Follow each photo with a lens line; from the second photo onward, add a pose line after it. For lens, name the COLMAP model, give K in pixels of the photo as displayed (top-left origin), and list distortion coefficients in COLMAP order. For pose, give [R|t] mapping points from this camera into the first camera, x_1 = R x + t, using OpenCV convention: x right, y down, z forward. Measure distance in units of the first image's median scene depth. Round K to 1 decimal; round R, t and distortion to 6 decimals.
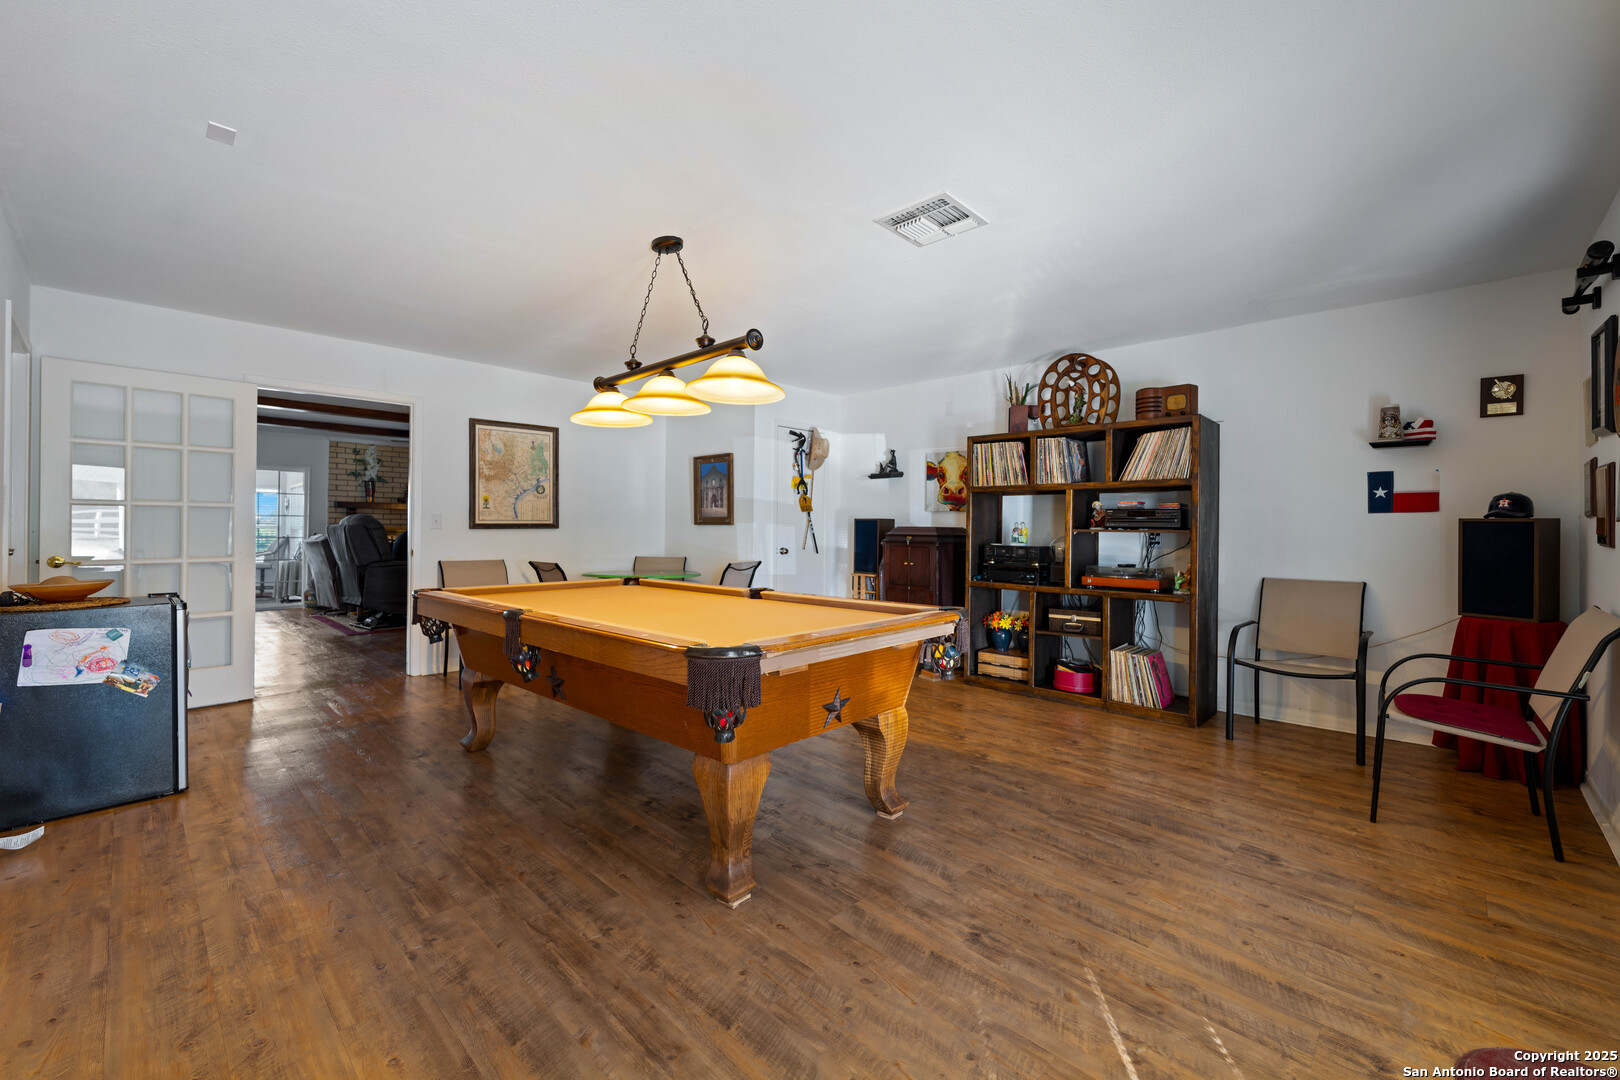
lens RADIAL K [[665.5, 0, 803.0], [0, 665.5, 529.3], [0, 0, 1]] dist [0.001596, -0.000022]
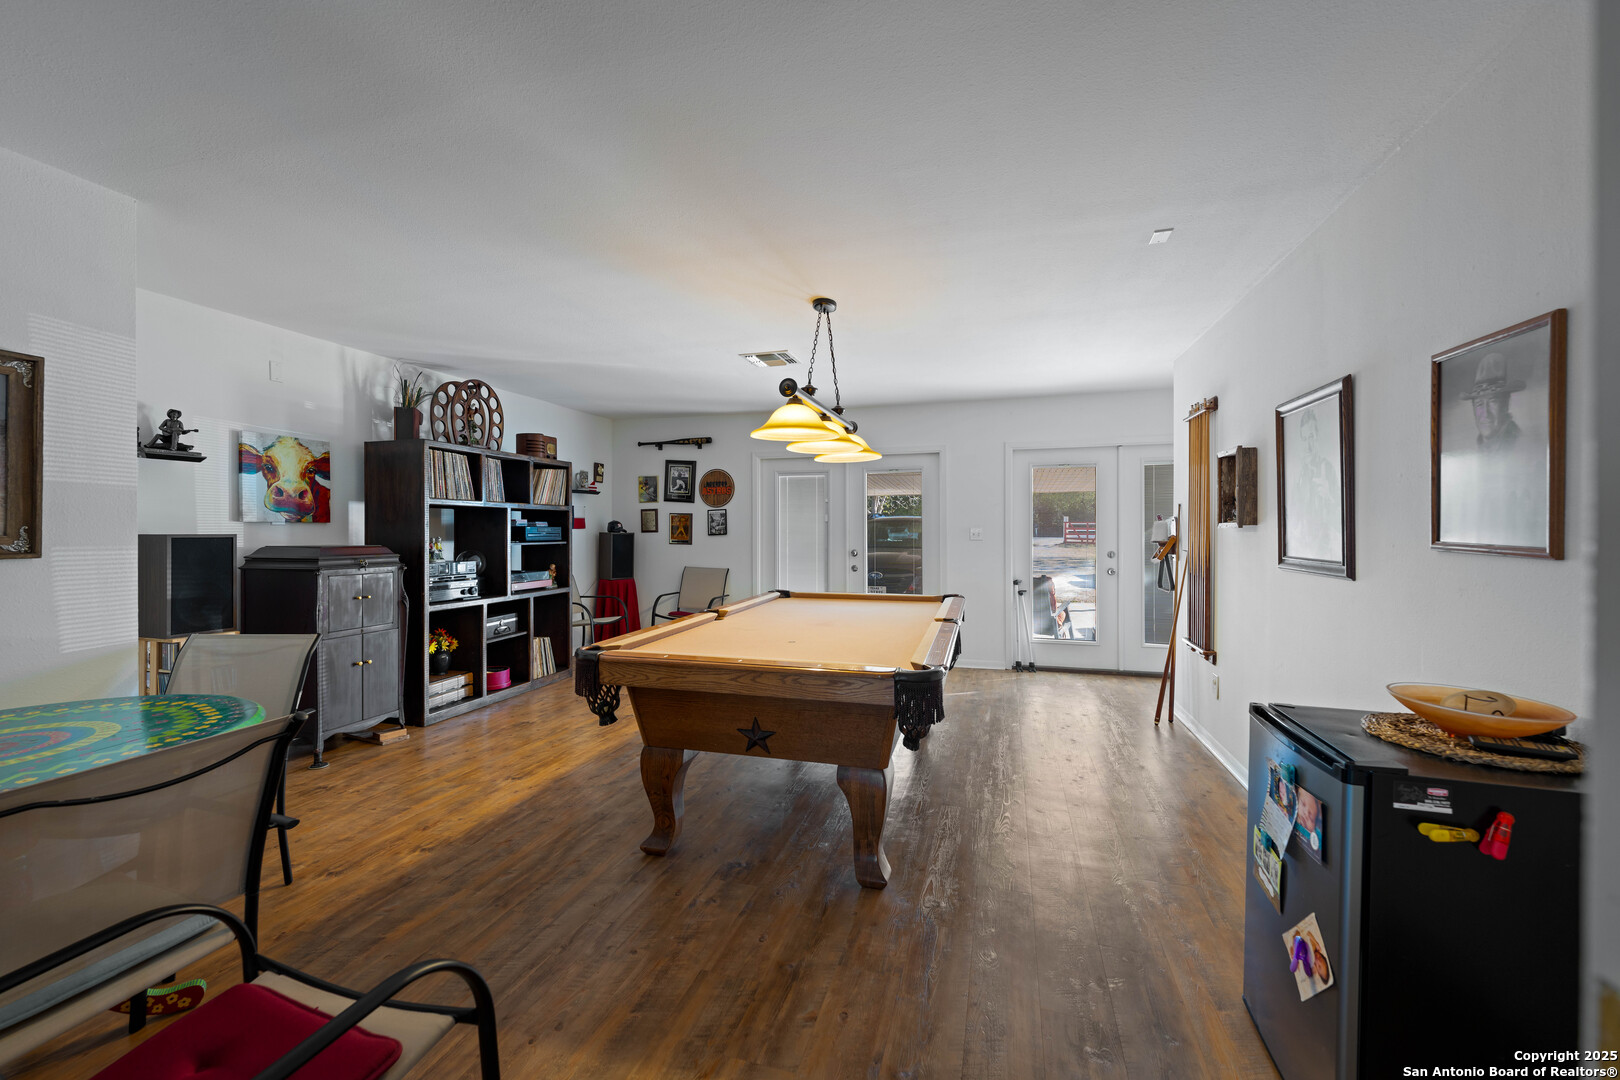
lens RADIAL K [[665.5, 0, 814.1], [0, 665.5, 532.0], [0, 0, 1]] dist [0.001596, -0.000022]
pose [[-0.466946, -0.014466, 0.884167, -0.719633], [-0.003689, 0.999889, 0.014412, -0.032050], [-0.884278, 0.003468, -0.466948, 0.922647]]
